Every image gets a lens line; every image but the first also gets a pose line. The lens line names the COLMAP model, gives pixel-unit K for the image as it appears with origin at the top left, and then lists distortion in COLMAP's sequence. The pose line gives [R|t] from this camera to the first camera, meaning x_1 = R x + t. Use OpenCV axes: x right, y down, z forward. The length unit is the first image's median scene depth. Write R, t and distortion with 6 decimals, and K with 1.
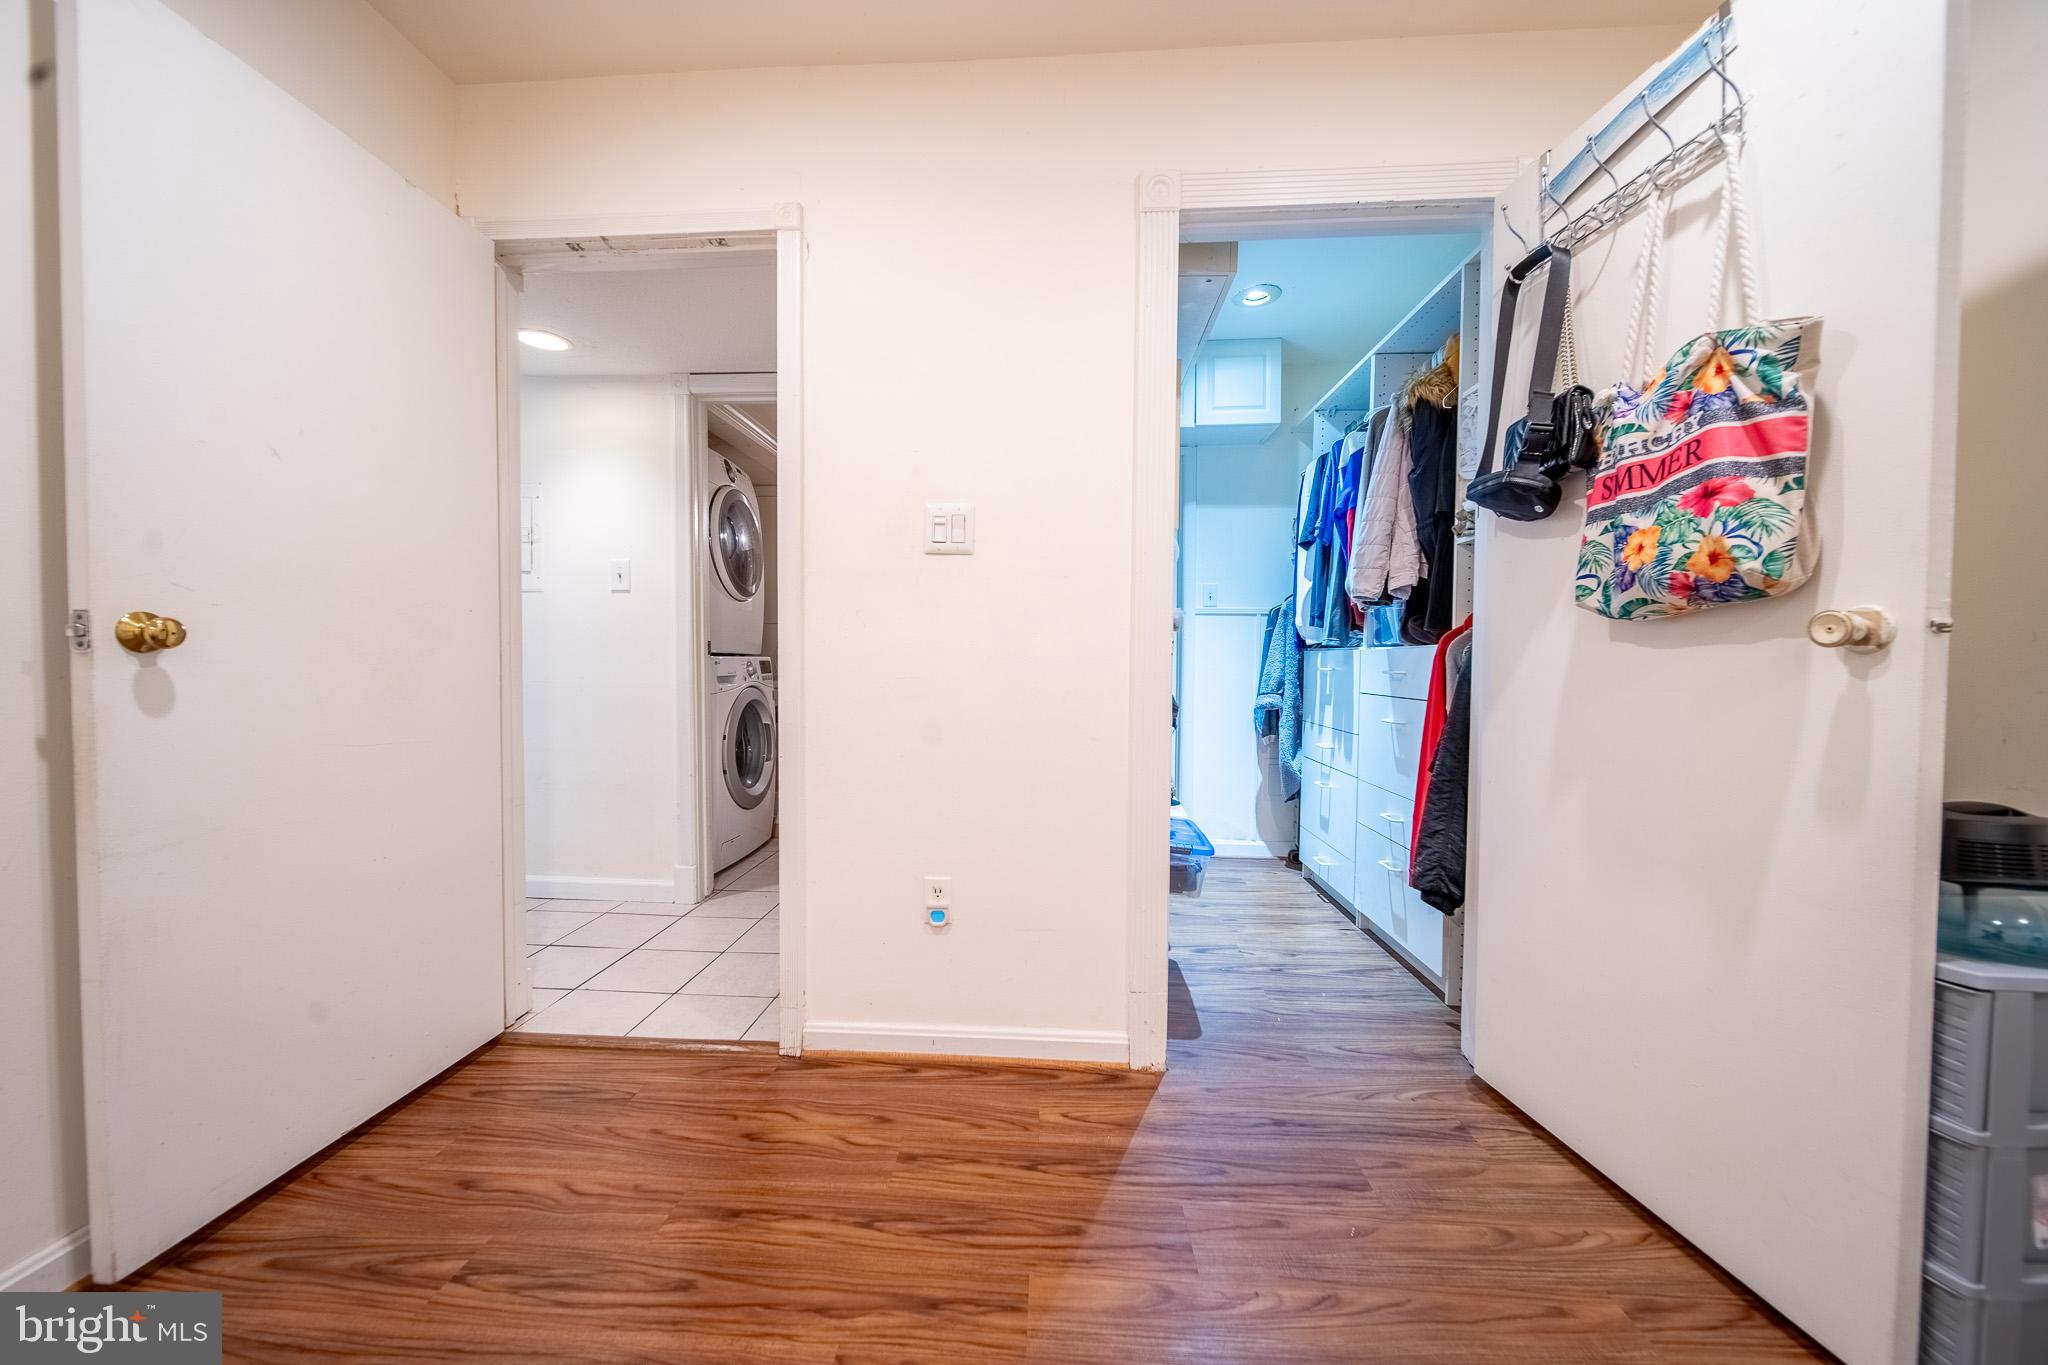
lens RADIAL K [[715.2, 0, 1018.2], [0, 715.2, 679.0], [0, 0, 1]] dist [-0.003391, -0.000510]
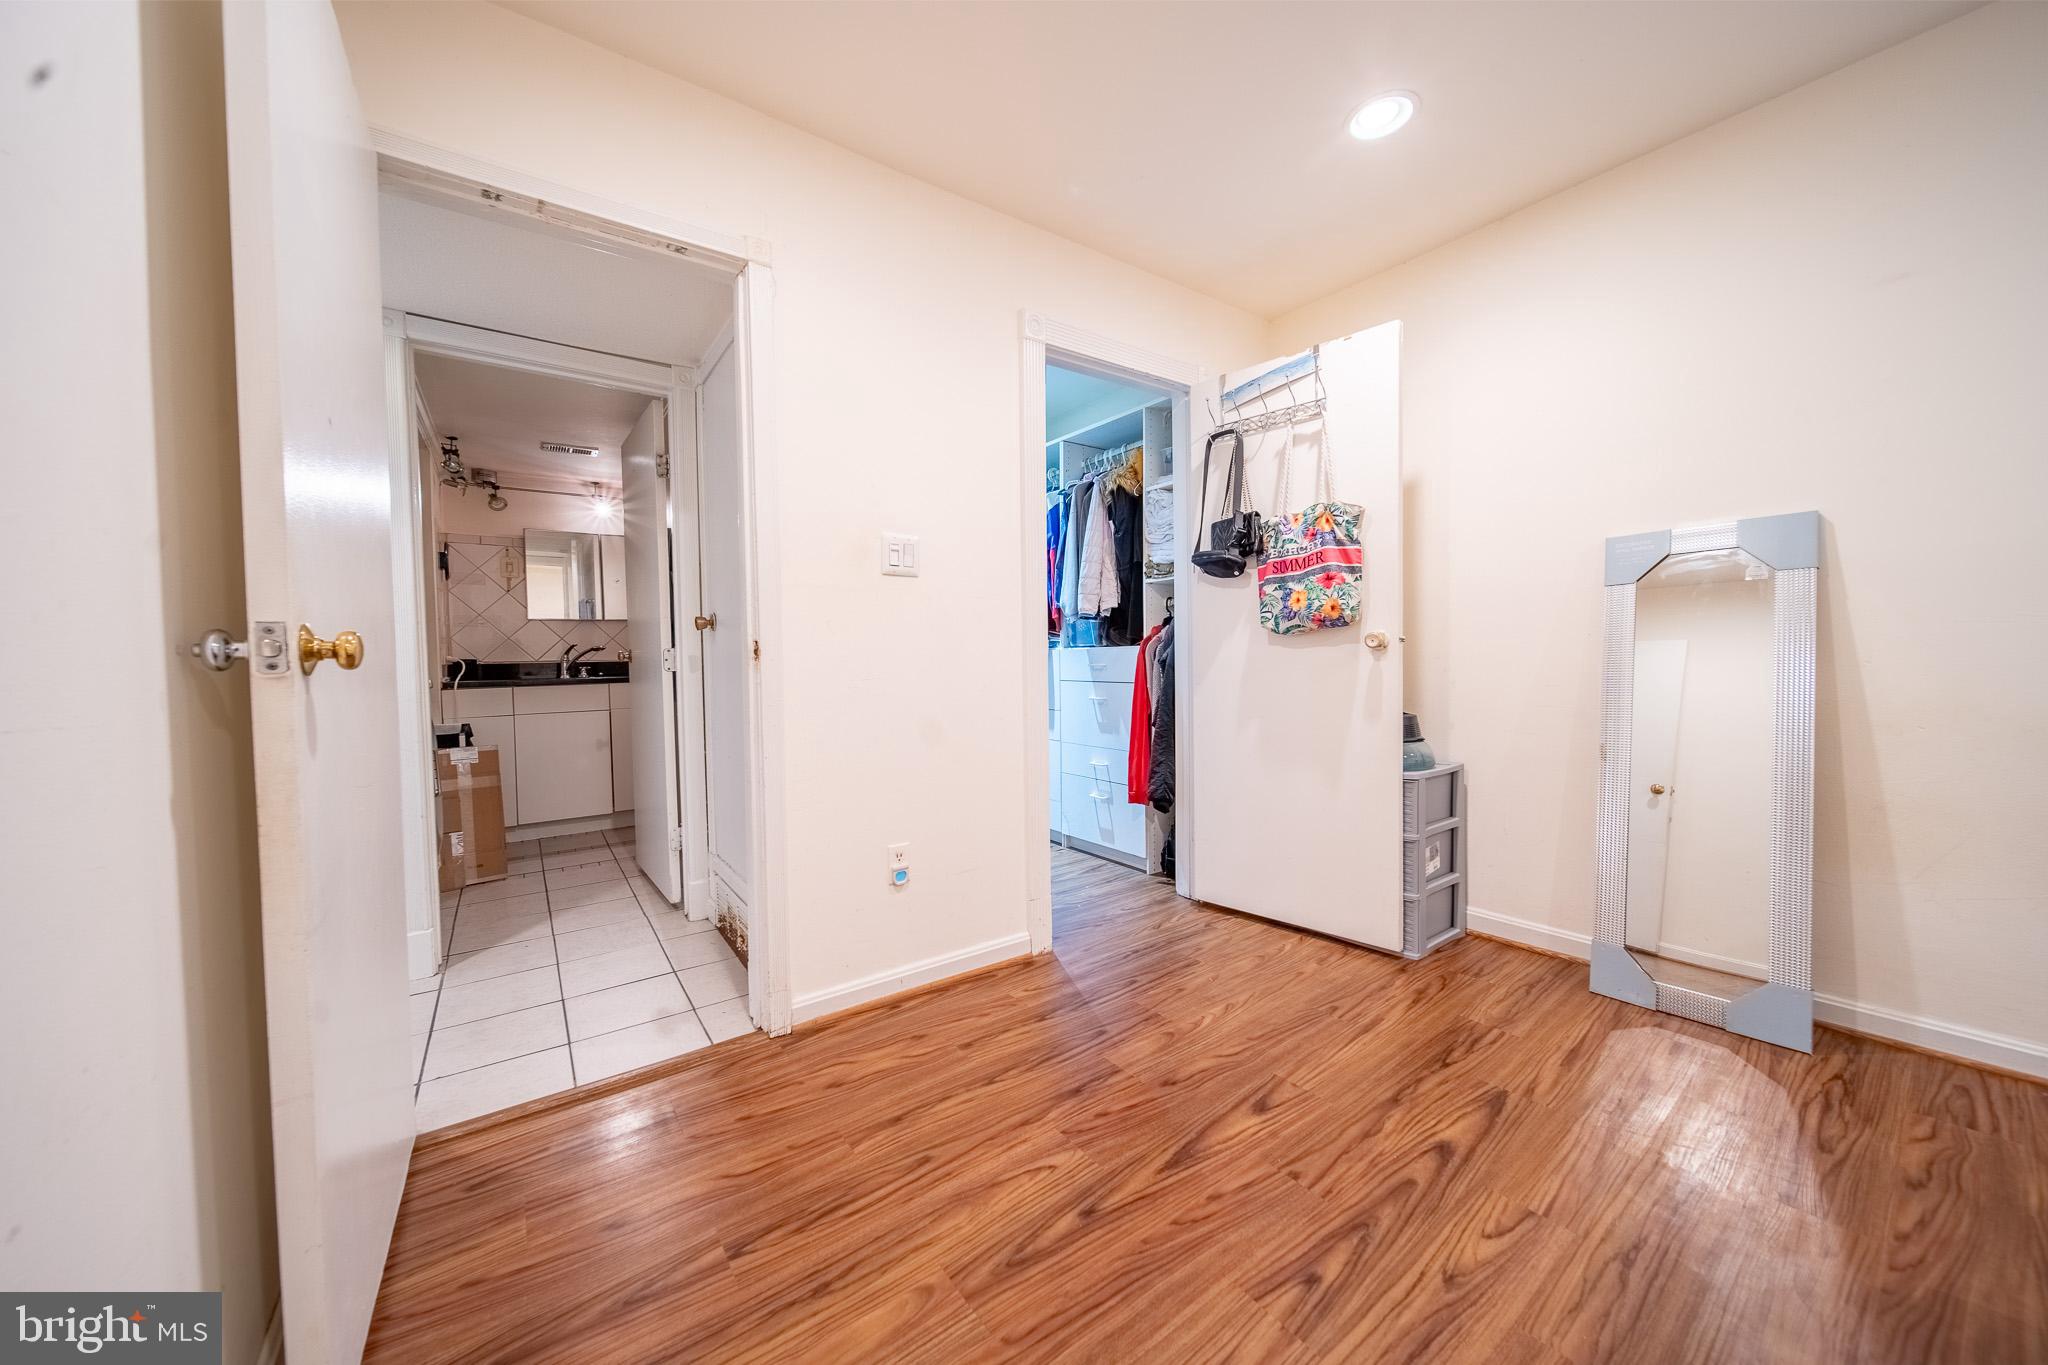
lens RADIAL K [[715.2, 0, 1018.2], [0, 715.2, 679.0], [0, 0, 1]] dist [-0.003391, -0.000510]
pose [[0.778850, -0.037086, 0.626113, -0.881063], [0.035932, 0.999249, 0.014490, -0.012813], [-0.626180, 0.011212, 0.779598, -0.082904]]
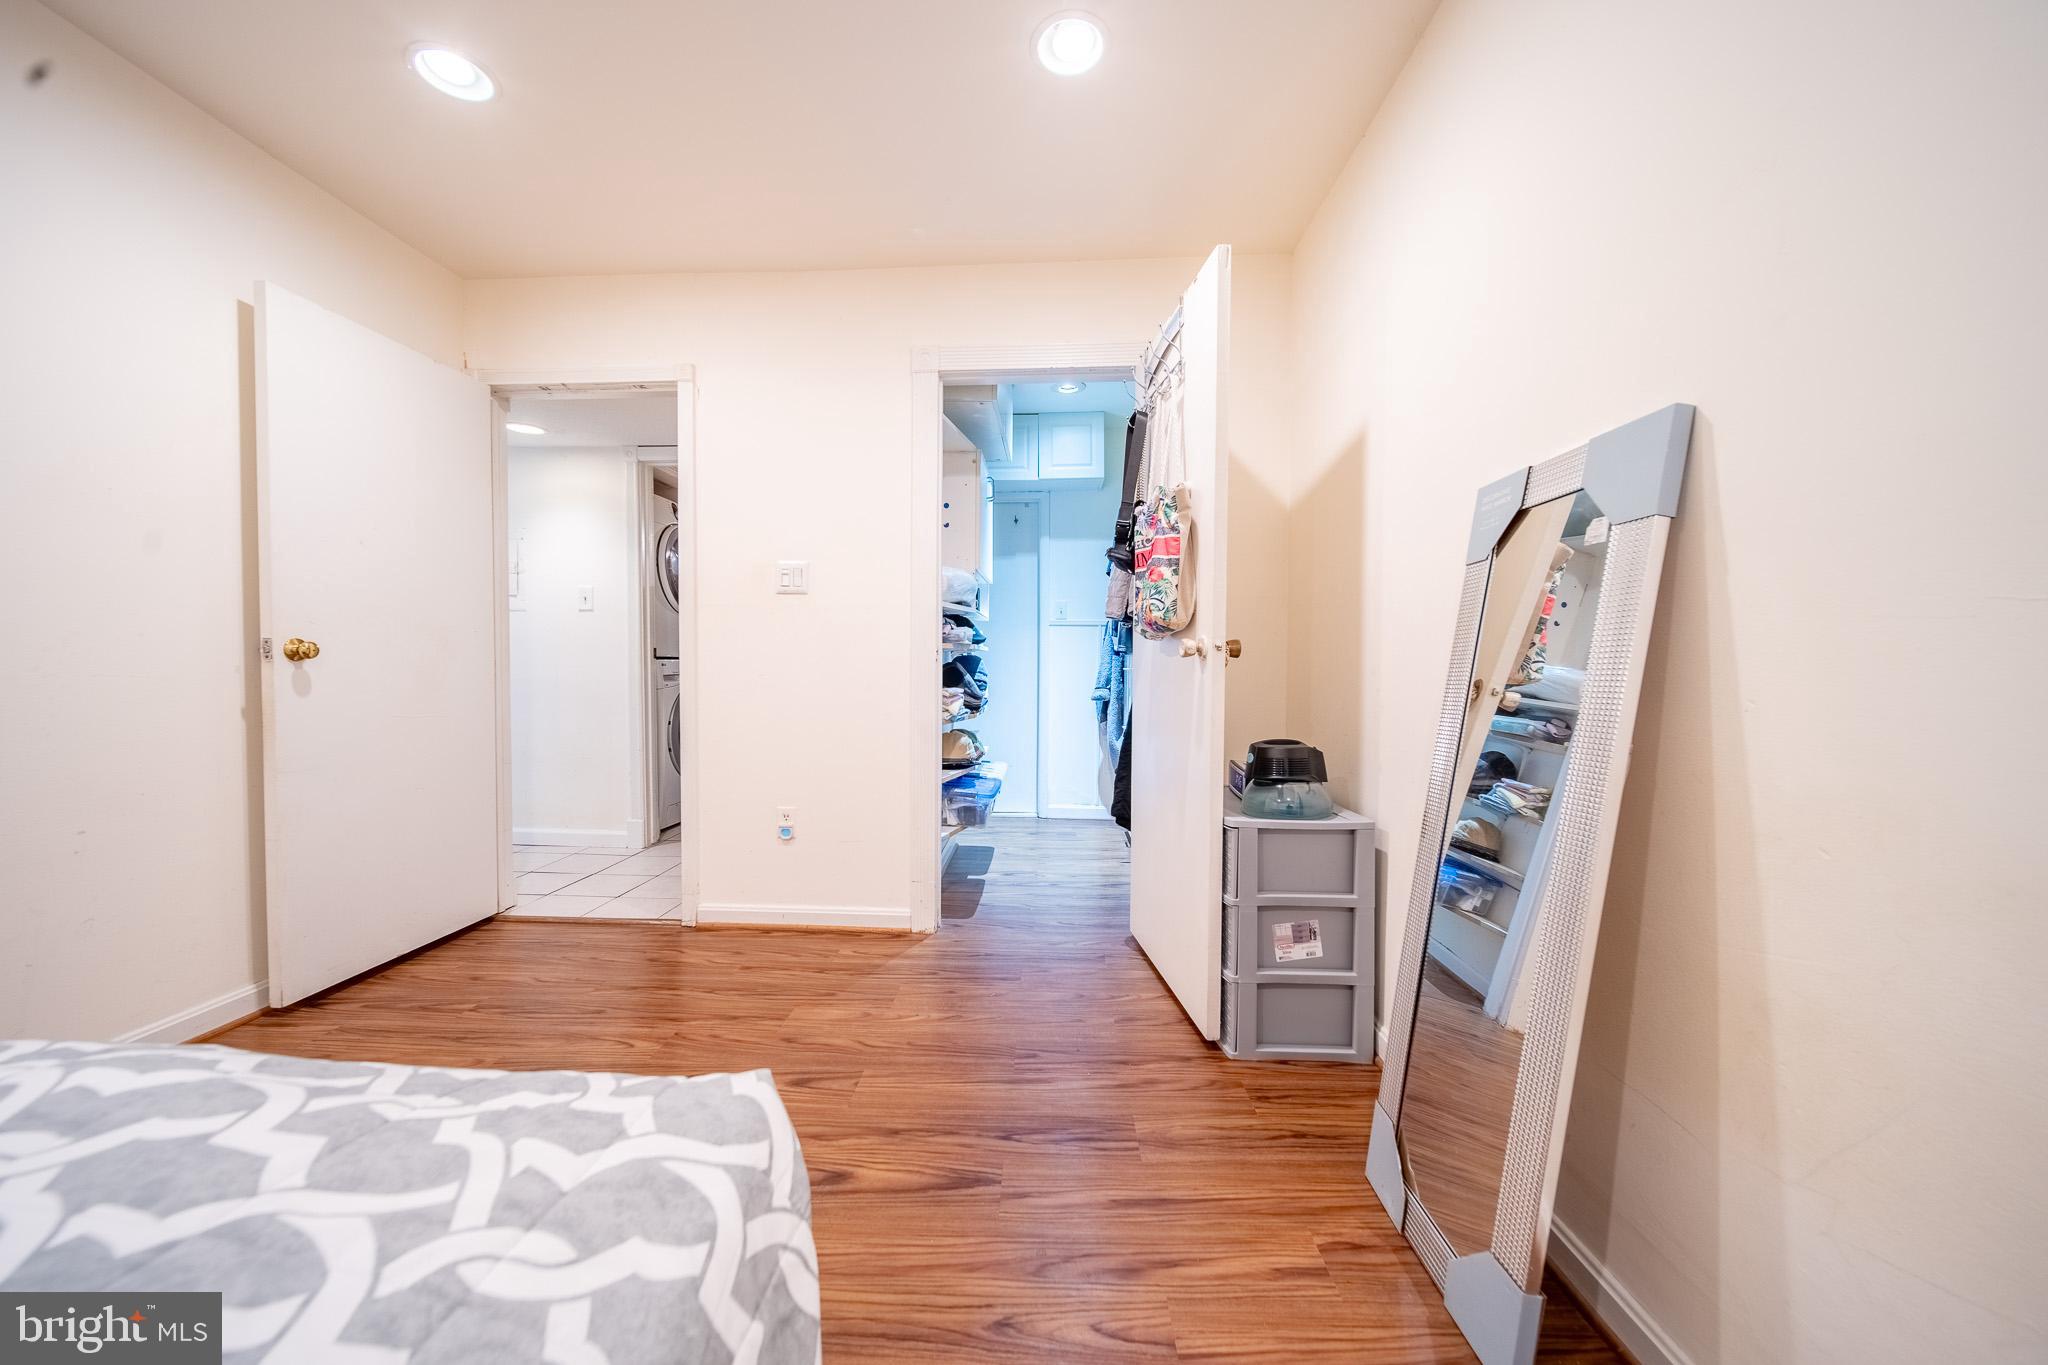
lens RADIAL K [[715.2, 0, 1018.2], [0, 715.2, 679.0], [0, 0, 1]] dist [-0.003391, -0.000510]
pose [[0.999952, -0.001767, 0.009596, 0.459888], [0.001770, 0.999998, -0.000385, 0.010046], [-0.009595, 0.000402, 0.999954, -0.652121]]
